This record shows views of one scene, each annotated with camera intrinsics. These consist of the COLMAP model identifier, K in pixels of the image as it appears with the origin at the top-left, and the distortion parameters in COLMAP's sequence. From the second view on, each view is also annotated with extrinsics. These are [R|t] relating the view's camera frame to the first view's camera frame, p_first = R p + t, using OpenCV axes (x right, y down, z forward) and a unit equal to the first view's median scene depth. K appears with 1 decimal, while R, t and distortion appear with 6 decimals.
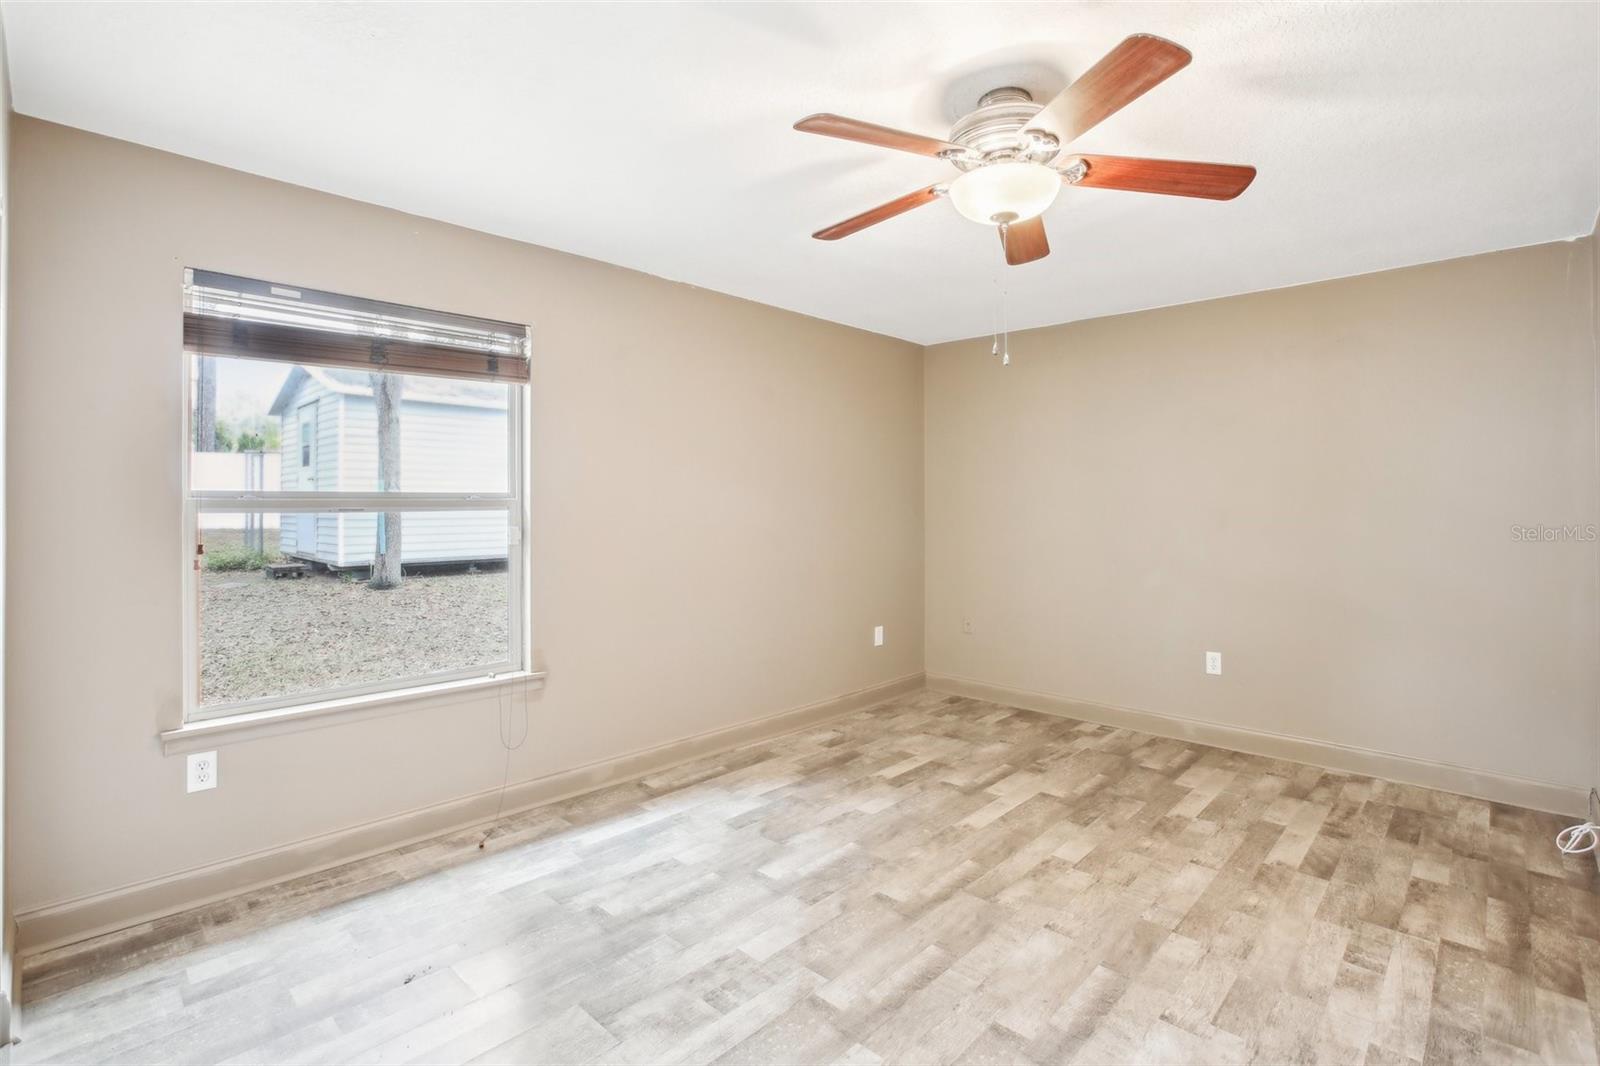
lens RADIAL K [[743.1, 0, 793.6], [0, 743.1, 524.2], [0, 0, 1]] dist [-0.049842, 0.016955]
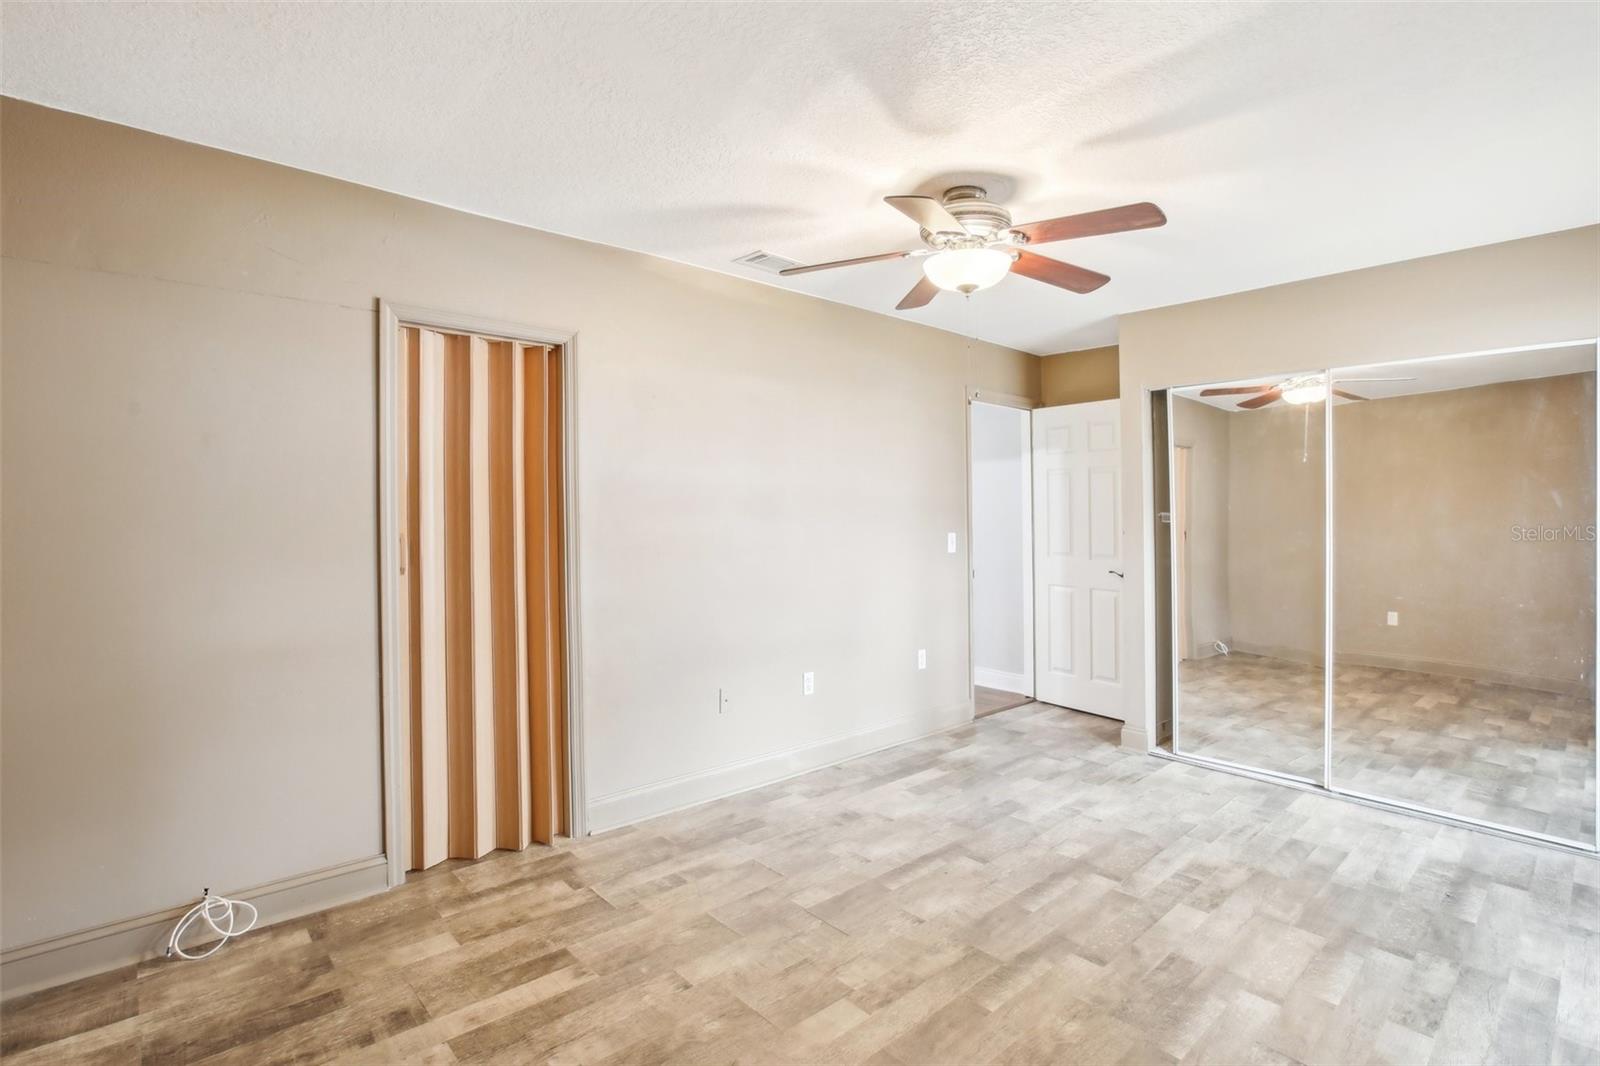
lens RADIAL K [[743.1, 0, 793.6], [0, 743.1, 524.2], [0, 0, 1]] dist [-0.049842, 0.016955]
pose [[-0.997185, -0.008782, 0.074464, 0.430202], [-0.005973, 0.999265, 0.037867, -0.046014], [-0.074742, 0.037316, -0.996504, 1.911954]]
